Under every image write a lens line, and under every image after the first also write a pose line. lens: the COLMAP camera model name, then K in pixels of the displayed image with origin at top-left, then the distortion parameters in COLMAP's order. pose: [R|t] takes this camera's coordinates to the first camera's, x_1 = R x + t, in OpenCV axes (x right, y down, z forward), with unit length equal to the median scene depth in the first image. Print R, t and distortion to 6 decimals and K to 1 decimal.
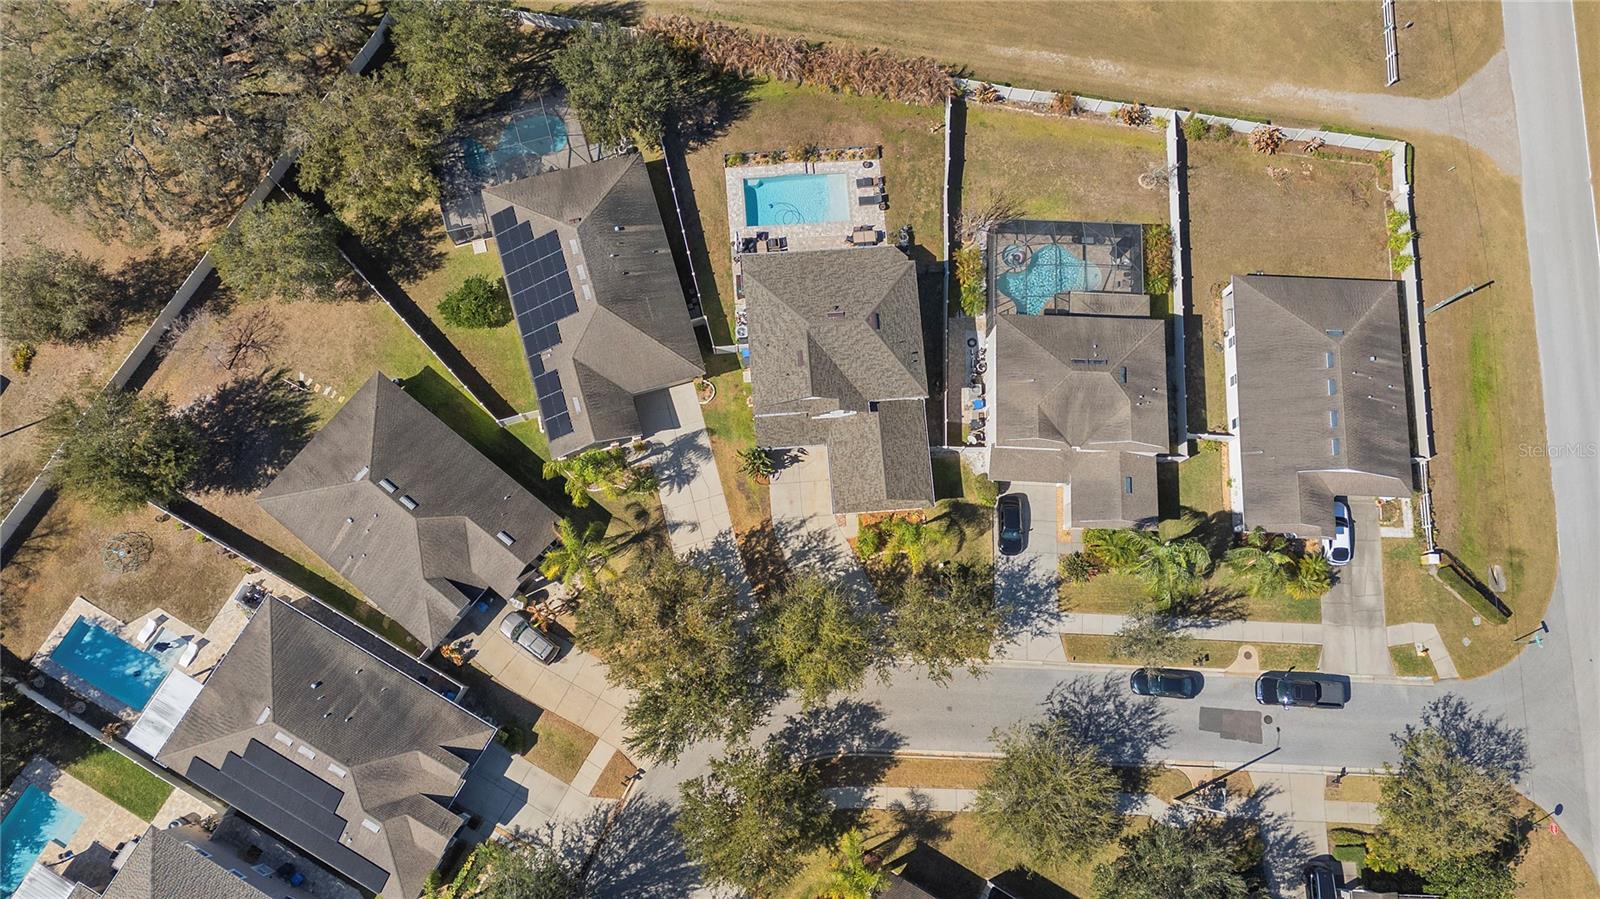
lens RADIAL K [[1144.6, 0, 800.0], [0, 1144.6, 449.5], [0, 0, 1]] dist [0.118607, -0.148330]
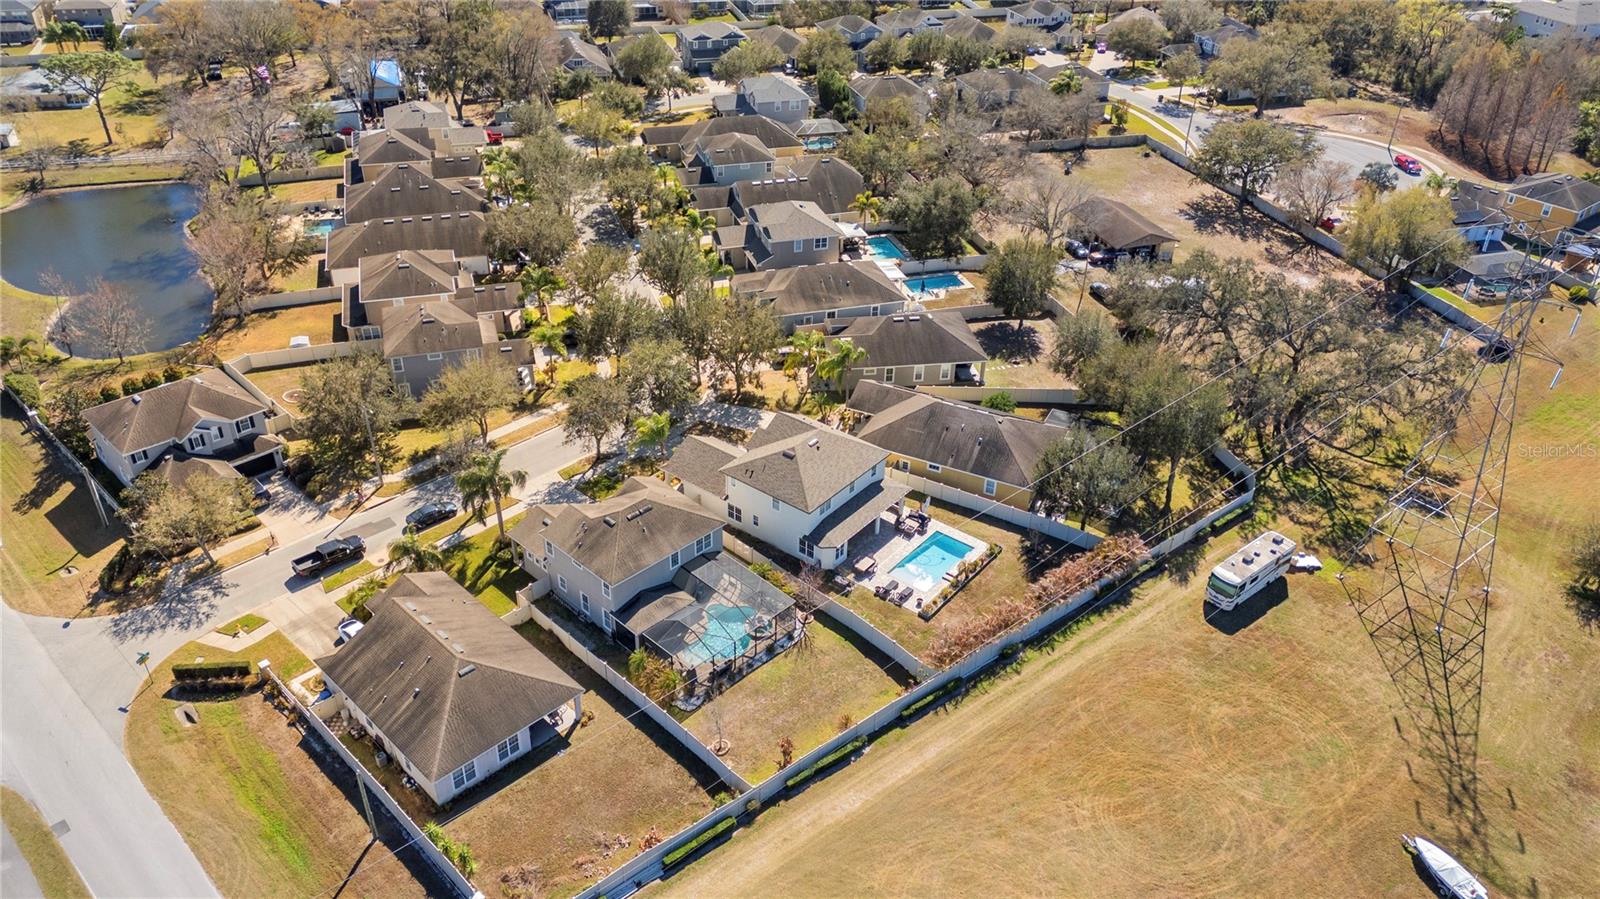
lens RADIAL K [[1168.4, 0, 800.0], [0, 1168.4, 449.5], [0, 0, 1]] dist [0.073482, -0.069146]
pose [[-0.668254, 0.354277, -0.654159, 0.841522], [-0.735485, -0.182481, 0.652505, -0.900966], [0.111796, 0.917163, 0.382509, 0.476368]]
